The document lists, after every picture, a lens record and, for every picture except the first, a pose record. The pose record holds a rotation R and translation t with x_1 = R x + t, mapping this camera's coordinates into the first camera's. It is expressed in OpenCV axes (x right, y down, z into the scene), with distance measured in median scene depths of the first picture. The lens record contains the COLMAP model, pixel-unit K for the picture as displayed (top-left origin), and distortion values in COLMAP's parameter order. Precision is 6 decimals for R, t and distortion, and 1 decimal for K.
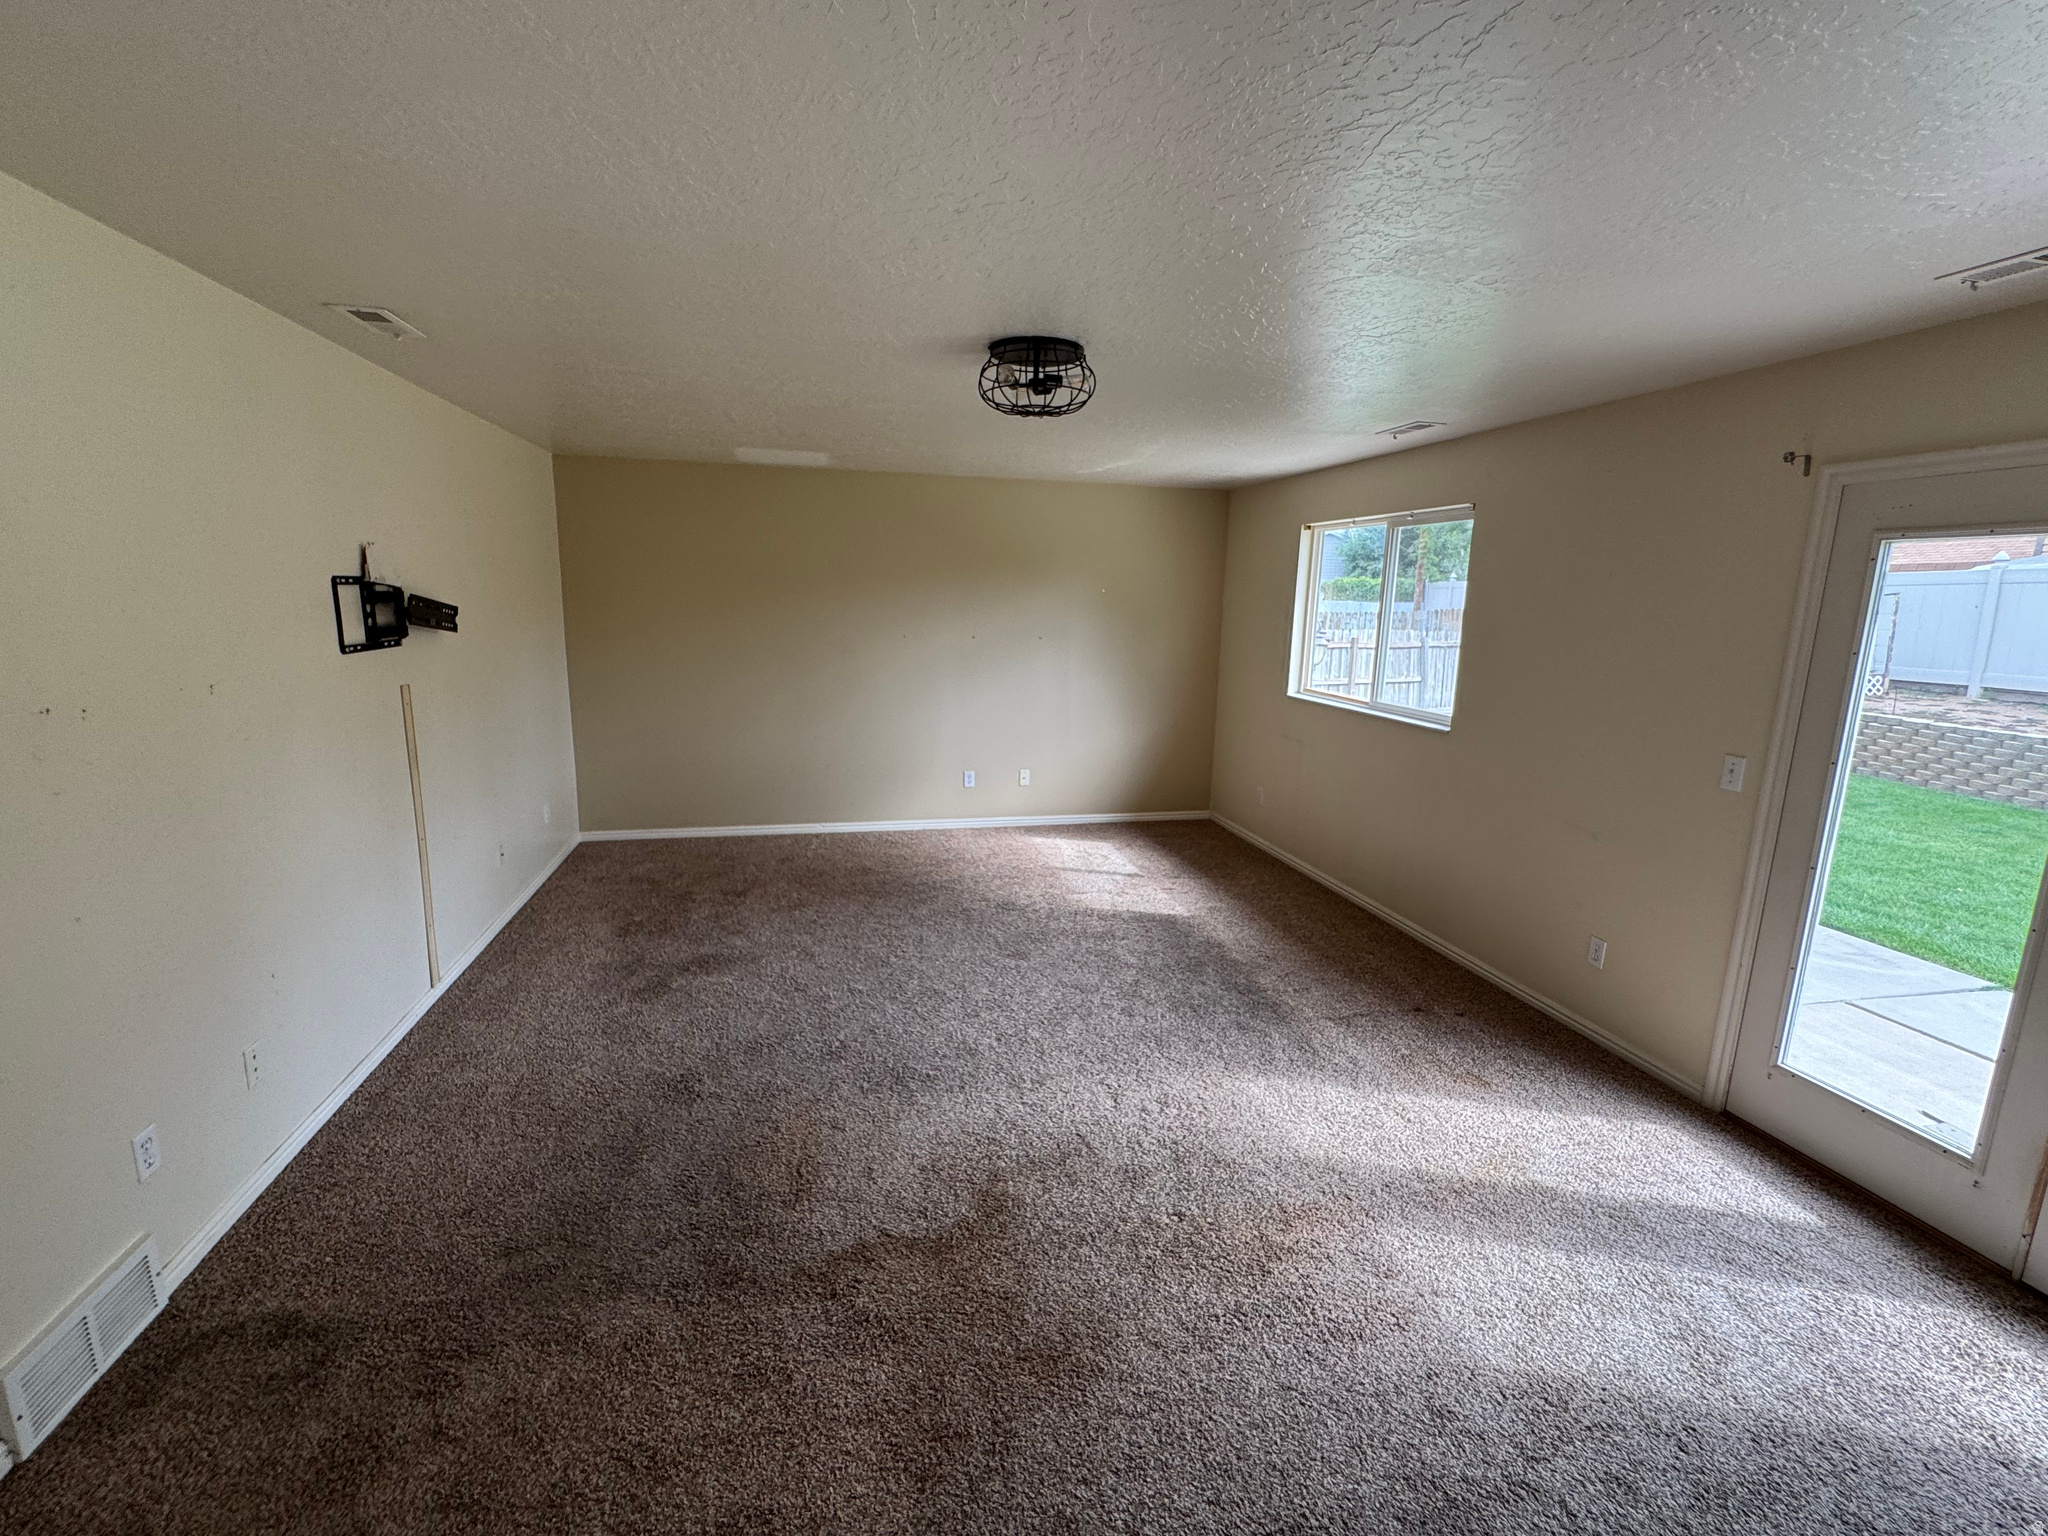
lens RADIAL K [[895.6, 0, 1017.7], [0, 895.6, 768.1], [0, 0, 1]] dist [-0.000491, -0.000075]
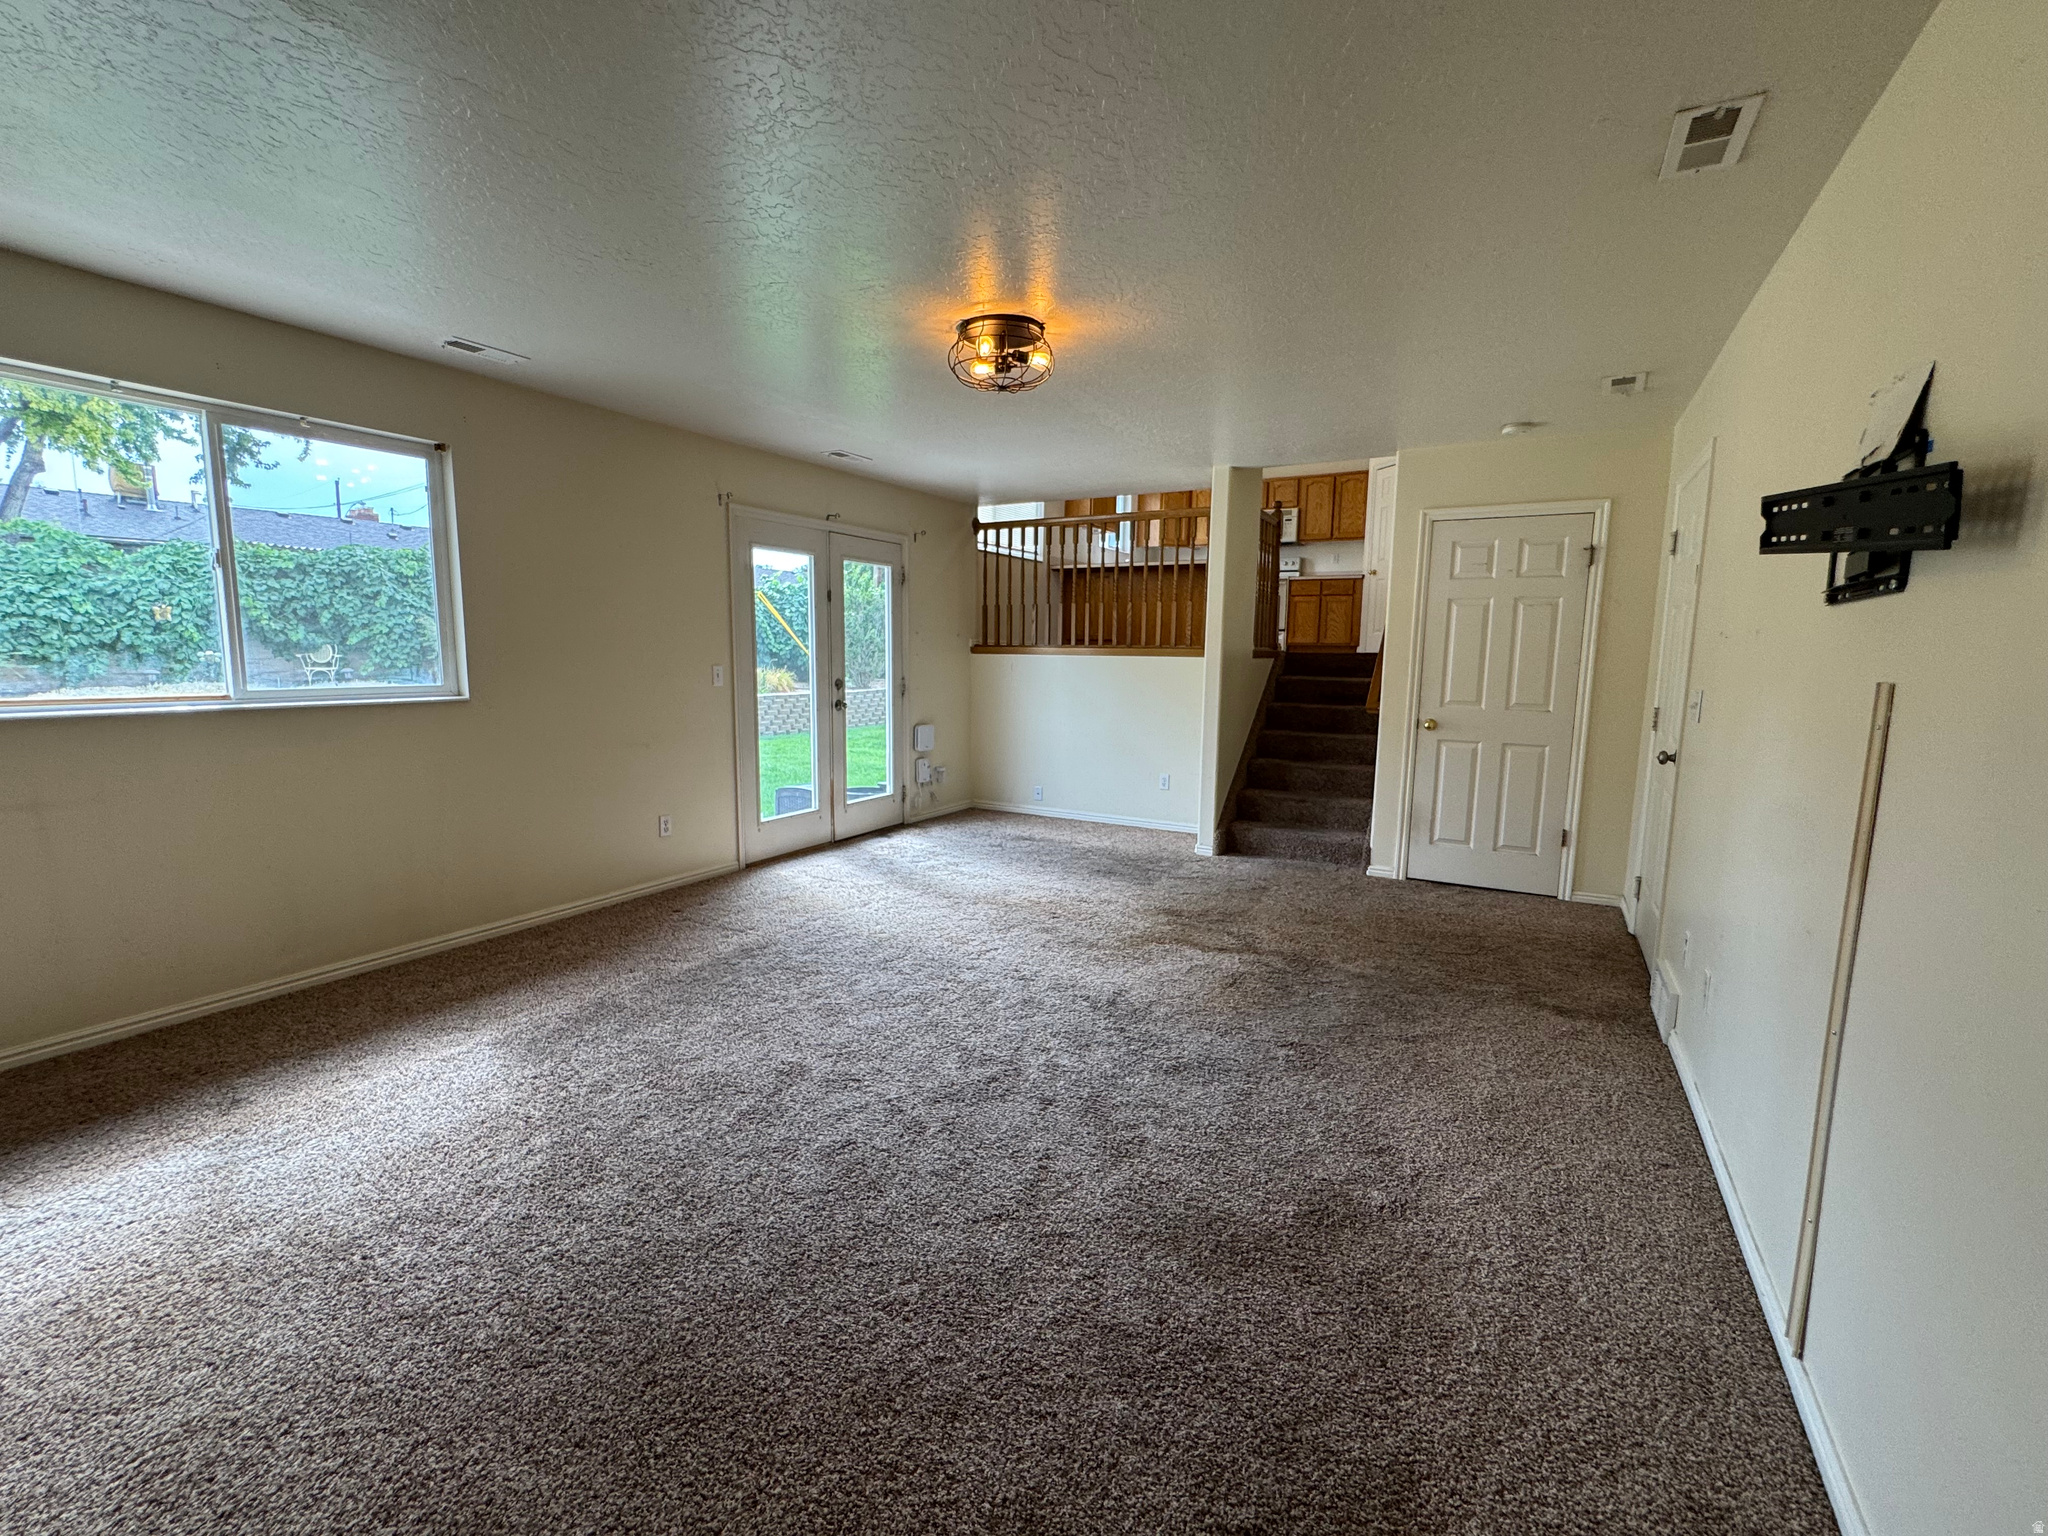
lens RADIAL K [[895.6, 0, 1017.7], [0, 895.6, 768.1], [0, 0, 1]] dist [-0.000491, -0.000075]
pose [[-0.737995, -0.120526, 0.663955, -0.813386], [0.099457, 0.953748, 0.283679, -0.266374], [-0.667437, 0.275389, -0.691874, 1.944542]]
